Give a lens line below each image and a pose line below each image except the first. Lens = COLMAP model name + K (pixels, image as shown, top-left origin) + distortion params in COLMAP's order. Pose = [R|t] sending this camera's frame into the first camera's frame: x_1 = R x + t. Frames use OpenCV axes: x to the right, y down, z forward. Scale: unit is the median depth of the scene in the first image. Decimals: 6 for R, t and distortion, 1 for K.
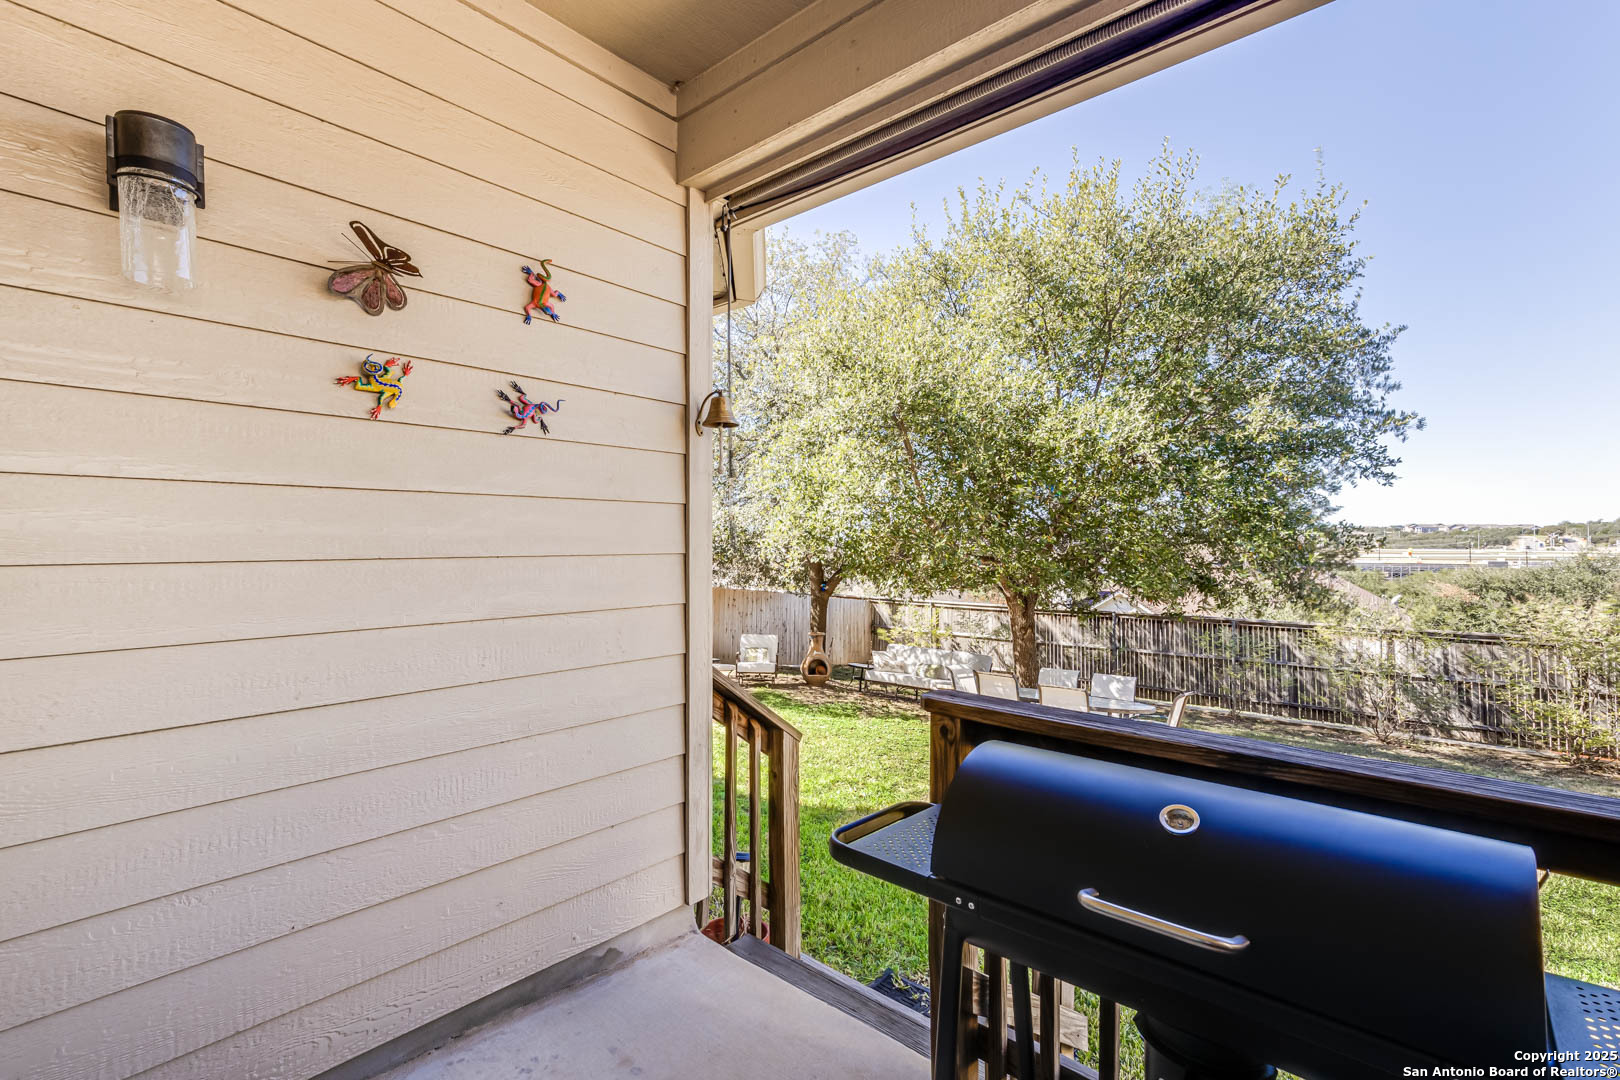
lens RADIAL K [[726.9, 0, 811.9], [0, 726.9, 553.2], [0, 0, 1]] dist [0.022453, 0.000048]
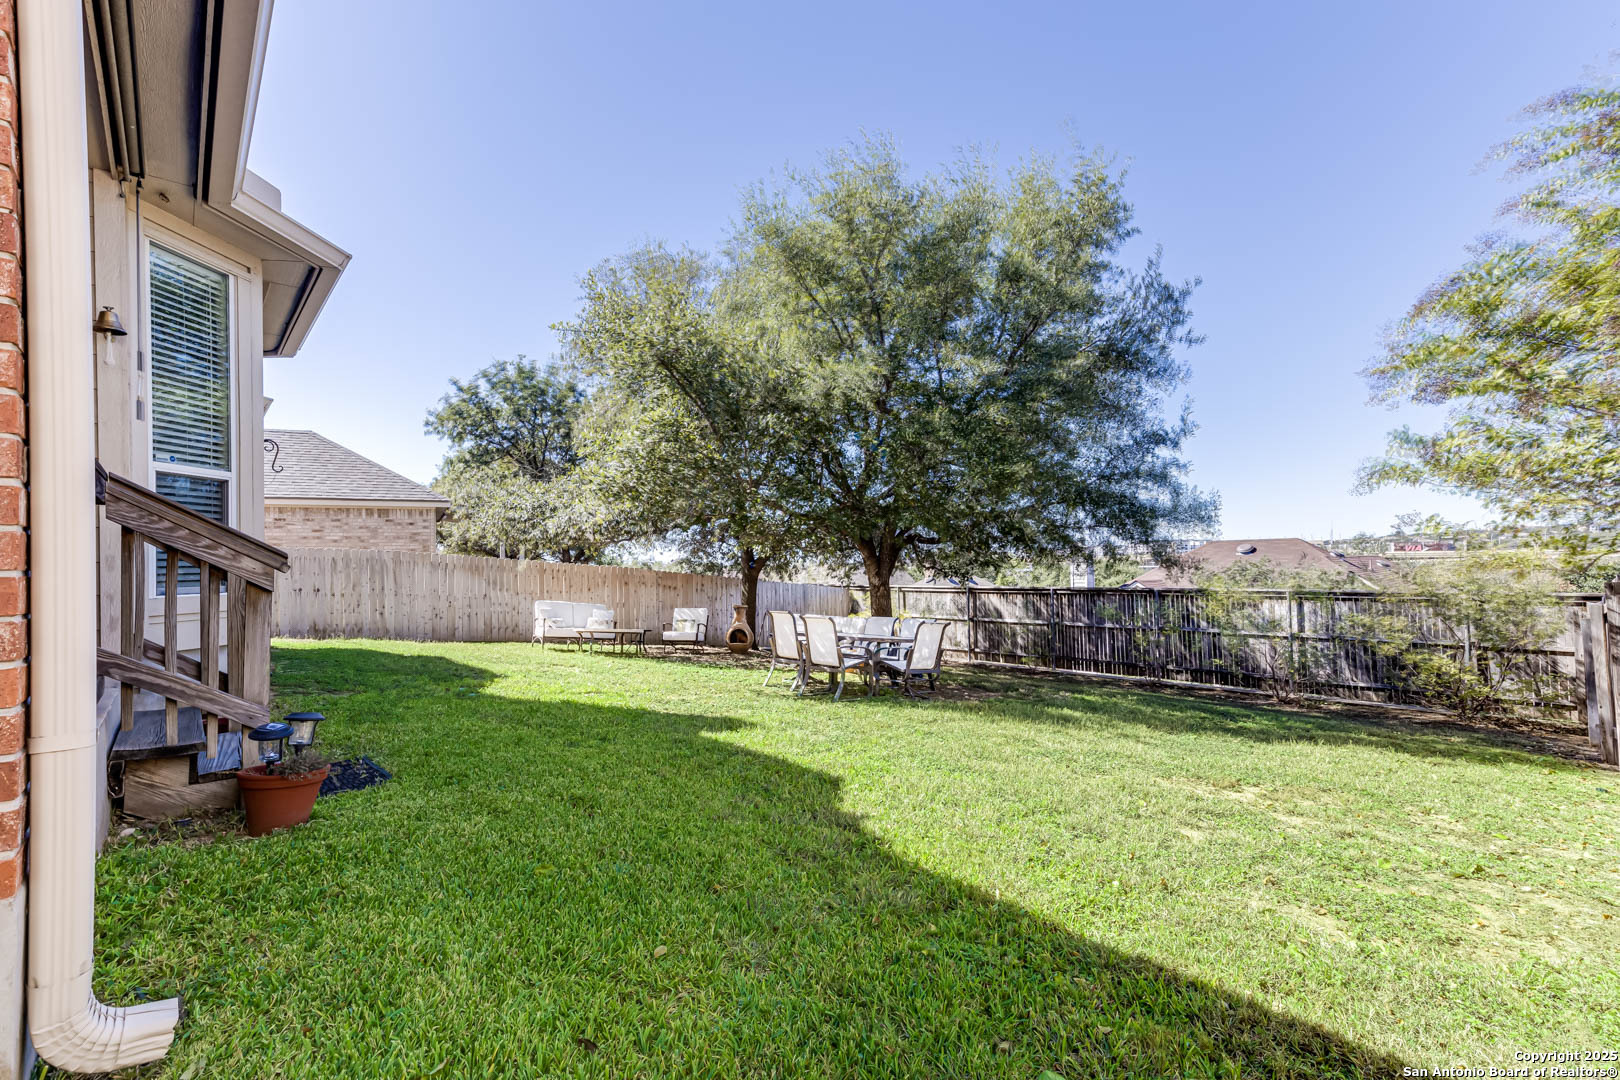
lens RADIAL K [[726.9, 0, 811.9], [0, 726.9, 553.2], [0, 0, 1]] dist [0.022453, 0.000048]
pose [[0.990302, -0.024523, -0.136752, 0.303670], [0.022494, 0.999613, -0.016360, 0.059520], [0.137100, 0.013125, 0.990470, -0.065026]]
